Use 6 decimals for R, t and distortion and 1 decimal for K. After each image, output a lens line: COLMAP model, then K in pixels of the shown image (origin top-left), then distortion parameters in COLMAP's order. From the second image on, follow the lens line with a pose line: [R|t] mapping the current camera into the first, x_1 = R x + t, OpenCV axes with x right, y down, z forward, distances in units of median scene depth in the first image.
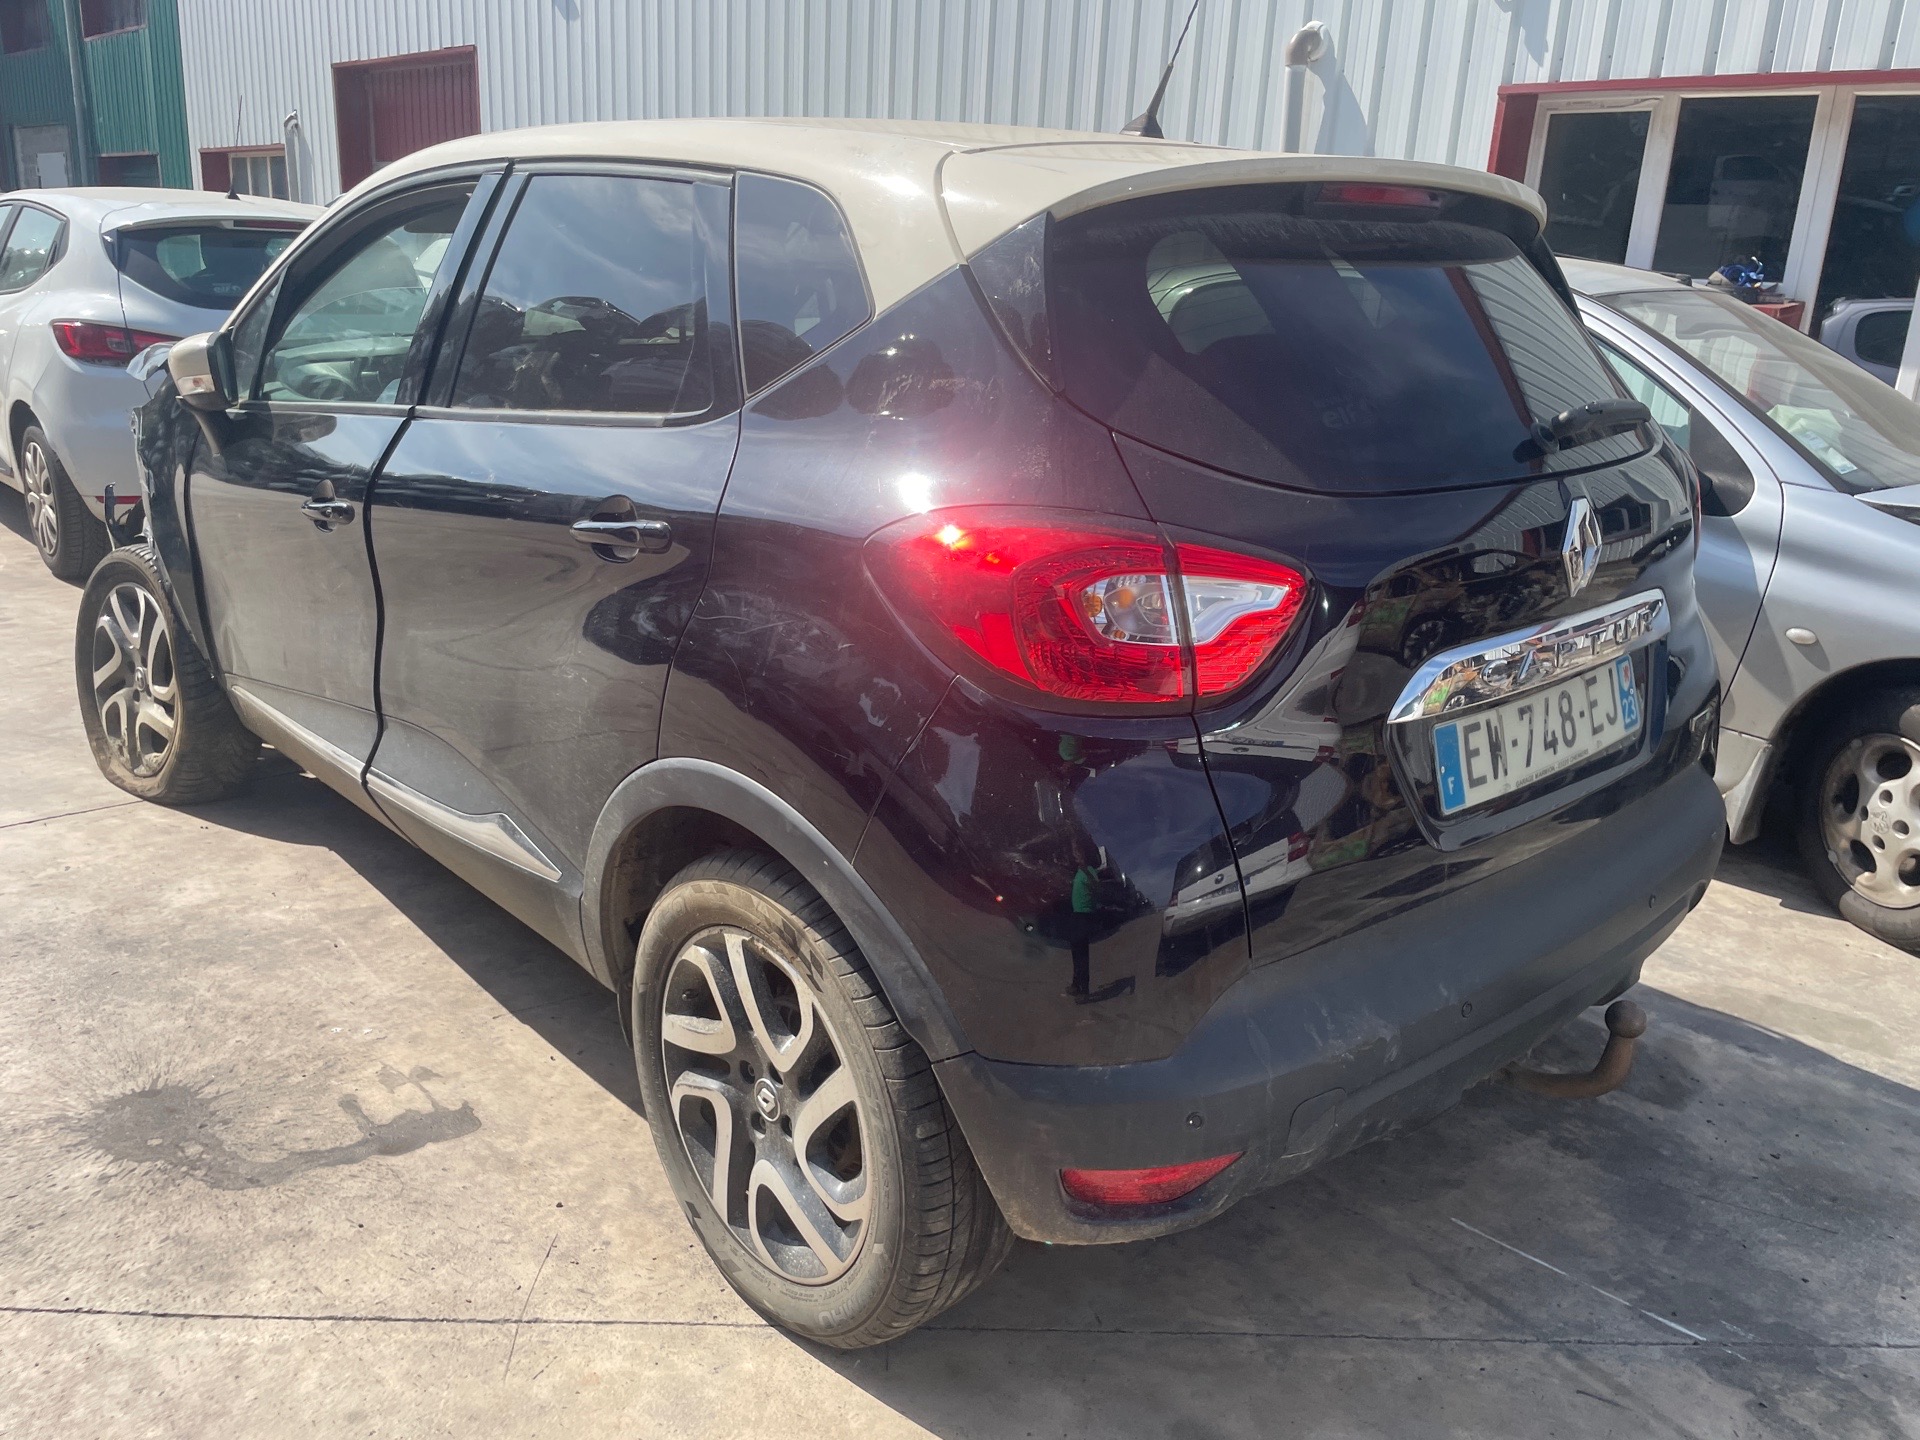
lens RADIAL K [[1460.5, 0, 965.3], [0, 1460.5, 710.1], [0, 0, 1]] dist [0.071970, -0.110469]
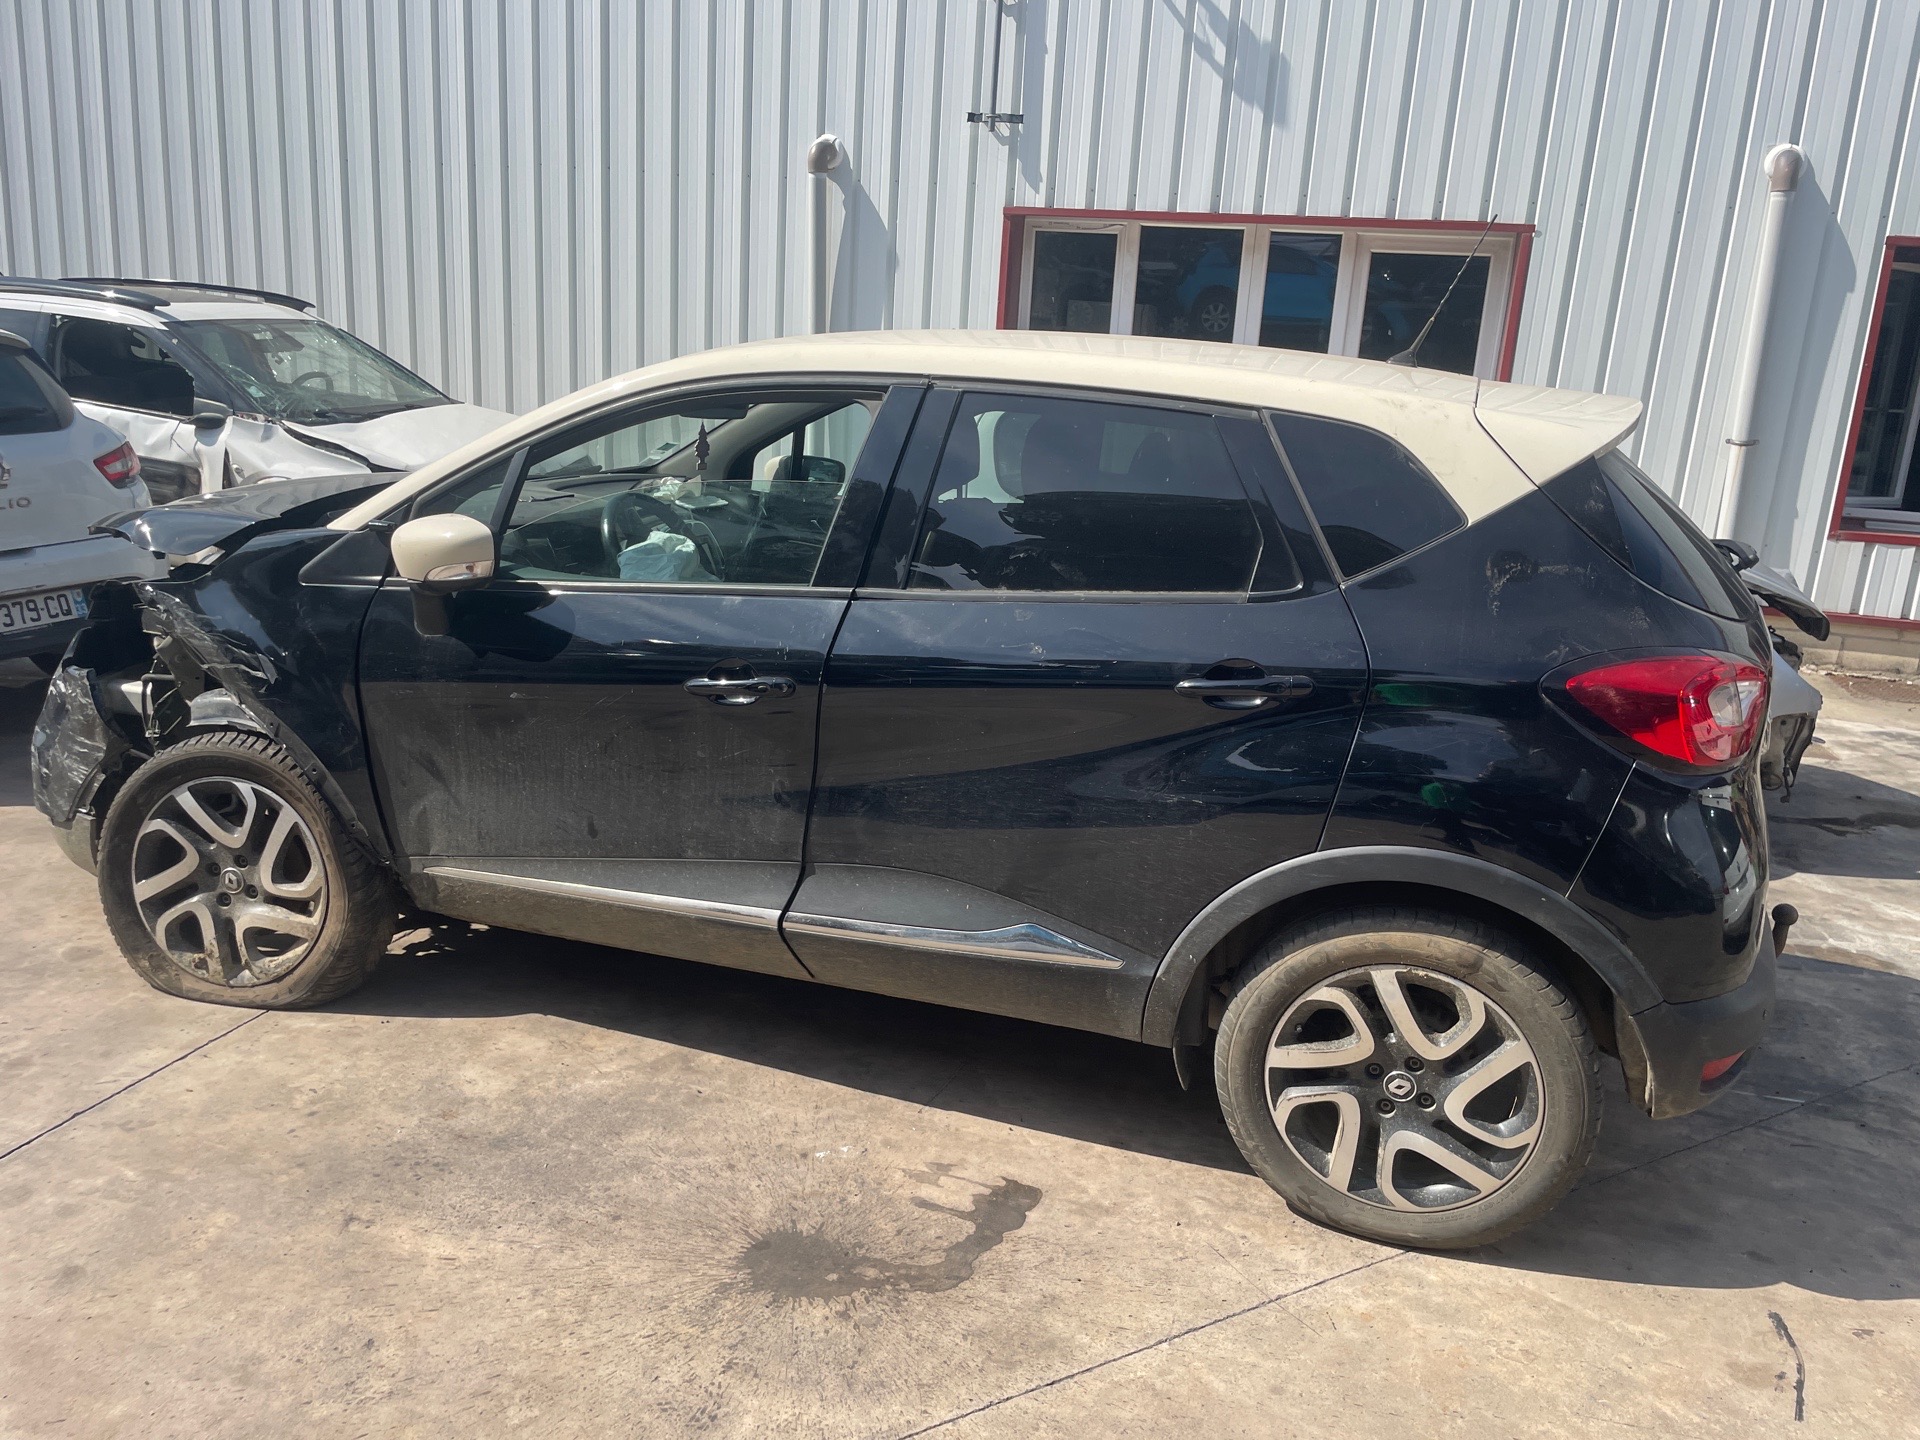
lens RADIAL K [[1466.8, 0, 959.1], [0, 1466.8, 730.0], [0, 0, 1]] dist [0.078200, -0.110616]
pose [[0.874018, -0.118672, 0.471178, -0.903198], [0.123772, 0.992103, 0.020281, -0.117229], [-0.469864, 0.040593, 0.881805, -0.030301]]
